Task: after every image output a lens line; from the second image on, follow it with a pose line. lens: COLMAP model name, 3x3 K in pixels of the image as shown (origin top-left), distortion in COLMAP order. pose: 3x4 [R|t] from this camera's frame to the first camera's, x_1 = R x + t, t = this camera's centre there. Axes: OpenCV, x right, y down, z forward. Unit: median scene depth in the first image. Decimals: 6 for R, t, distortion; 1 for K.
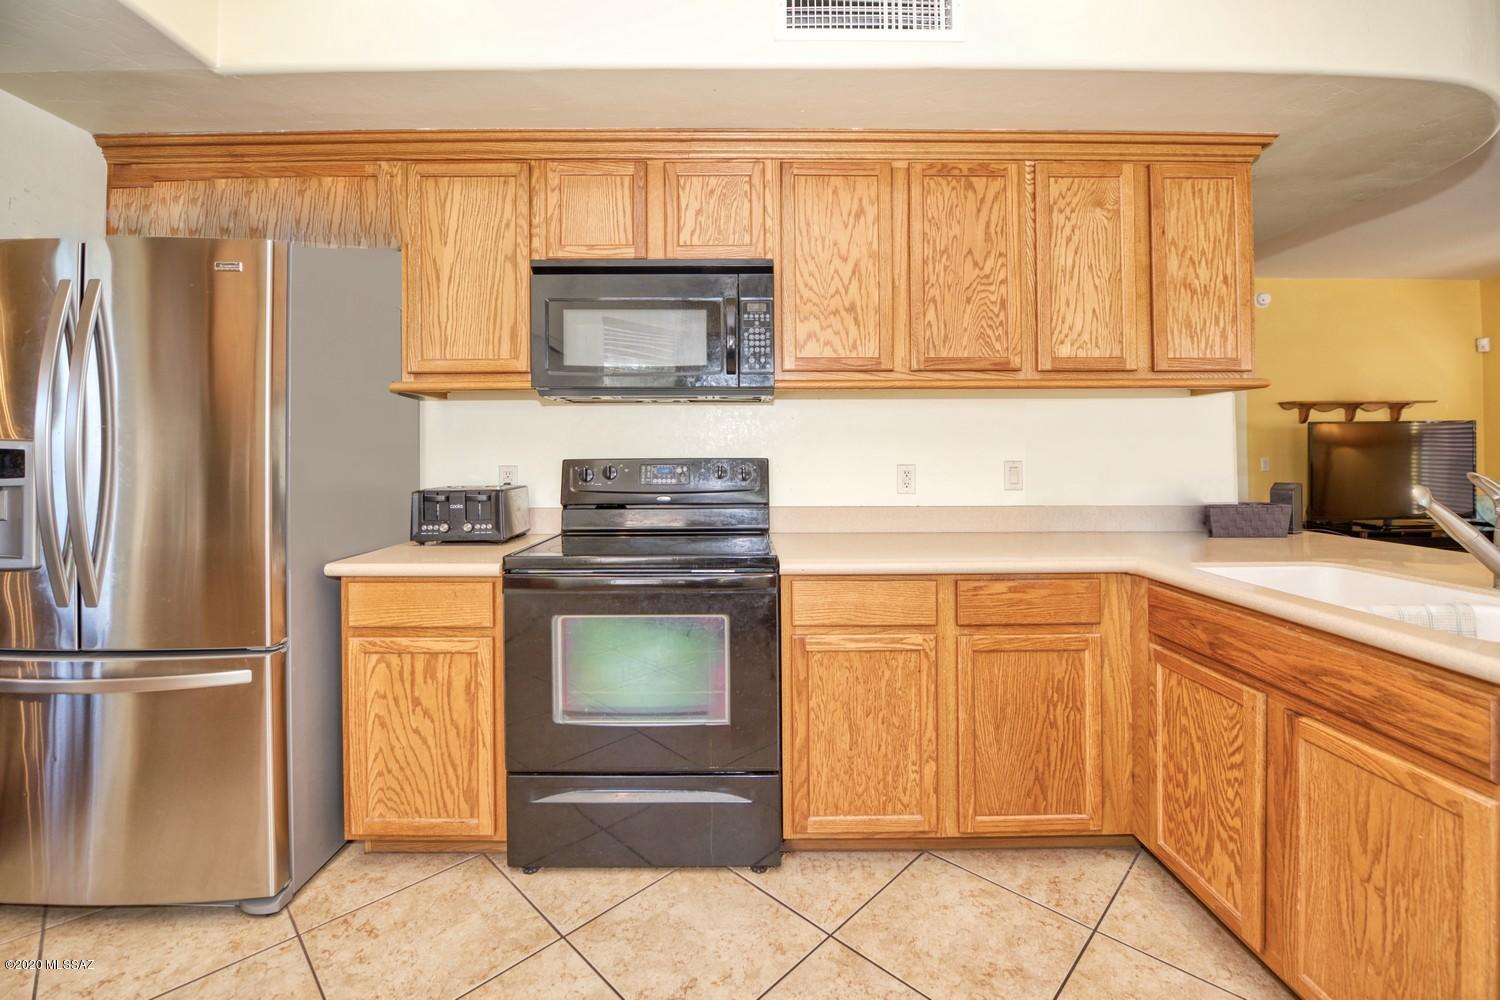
lens RADIAL K [[606.5, 0, 753.2], [0, 606.5, 451.2], [0, 0, 1]] dist [-0.020630, -0.001017]
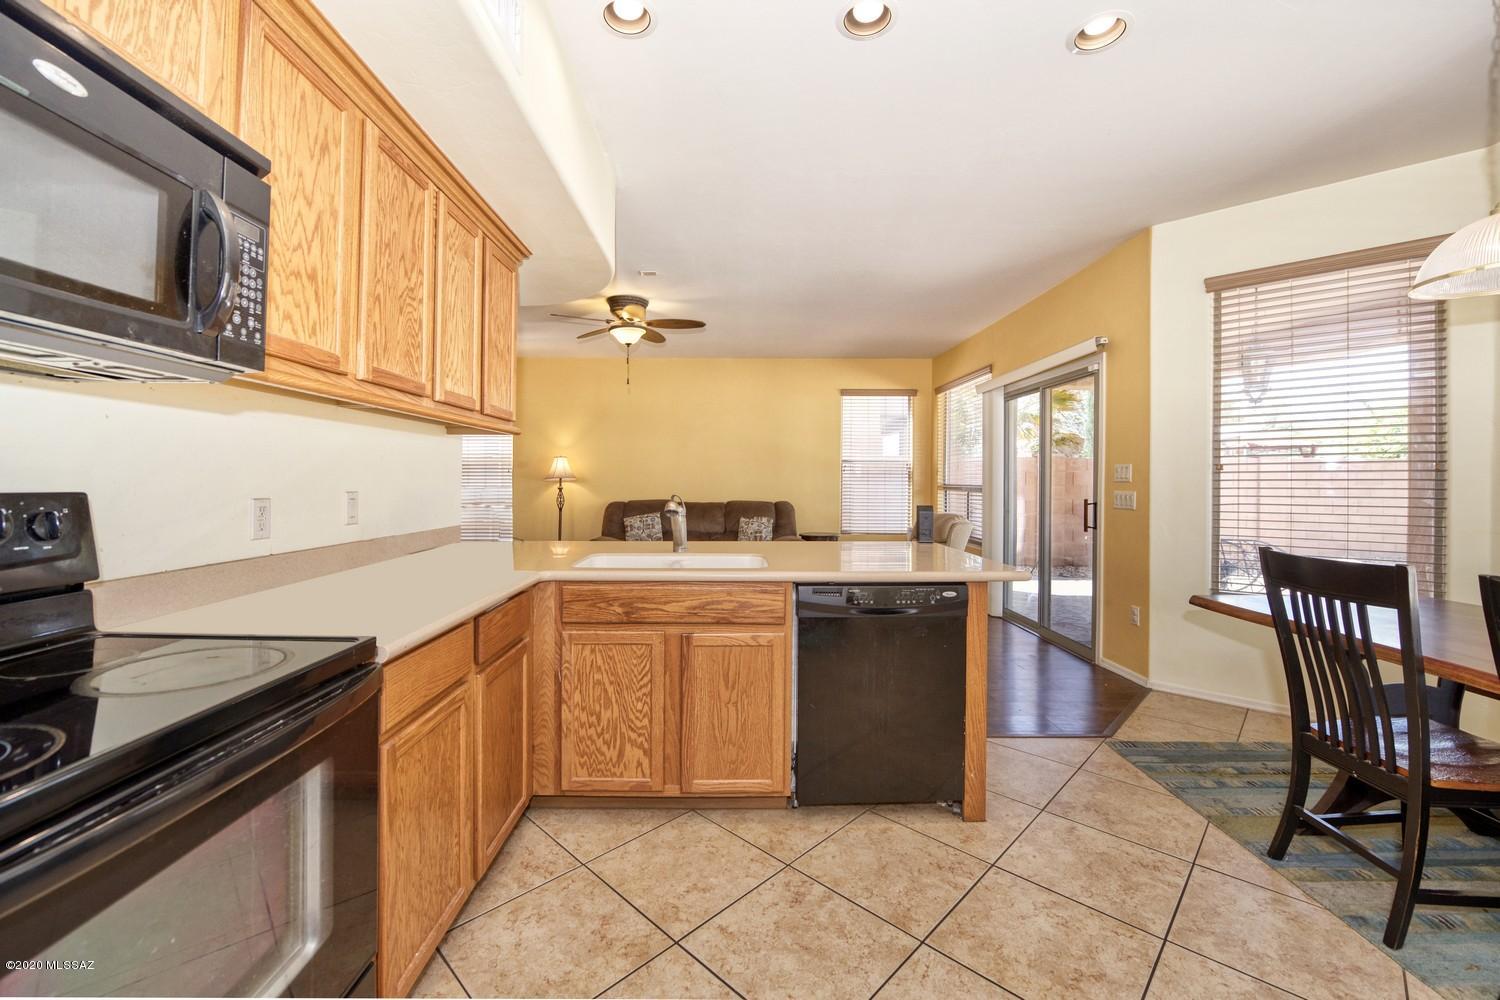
lens RADIAL K [[606.5, 0, 736.0], [0, 606.5, 481.6], [0, 0, 1]] dist [-0.020630, -0.001017]
pose [[0.020076, 0.004055, 0.999790, -0.674022], [-0.008909, 0.999953, -0.003877, -0.000617], [-0.999759, -0.008829, 0.020111, 0.642610]]
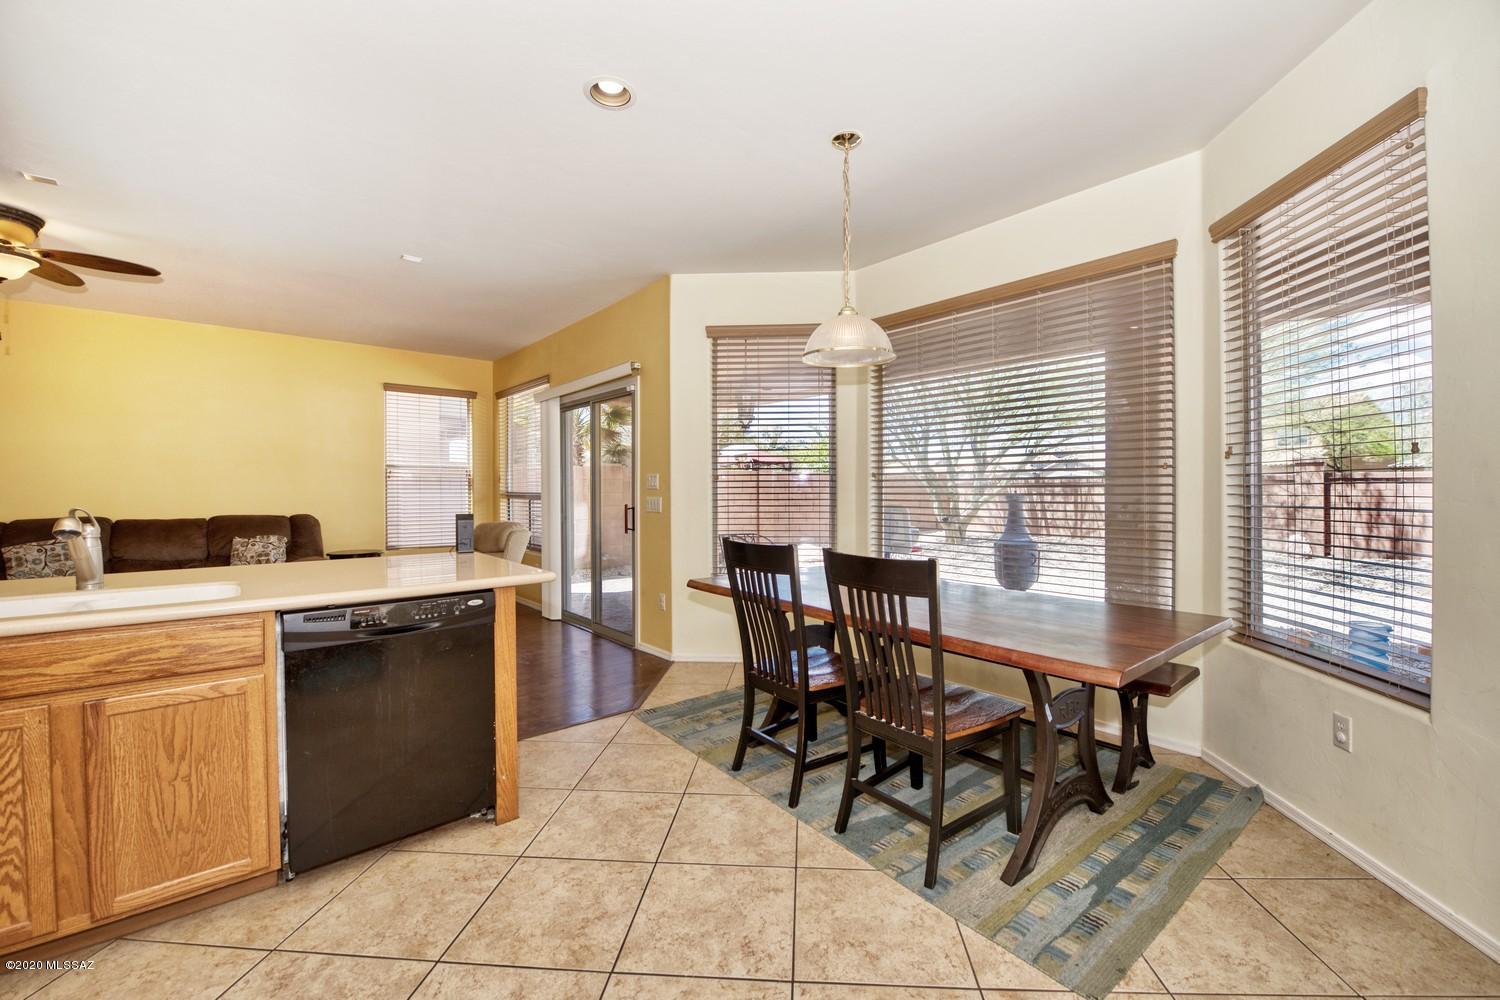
lens RADIAL K [[606.5, 0, 770.4], [0, 606.5, 497.4], [0, 0, 1]] dist [-0.020630, -0.001017]
pose [[-0.653866, -0.005146, 0.756593, -0.744955], [-0.001688, 0.999984, 0.005343, 0.001246], [-0.756608, 0.002217, -0.653865, 0.568141]]
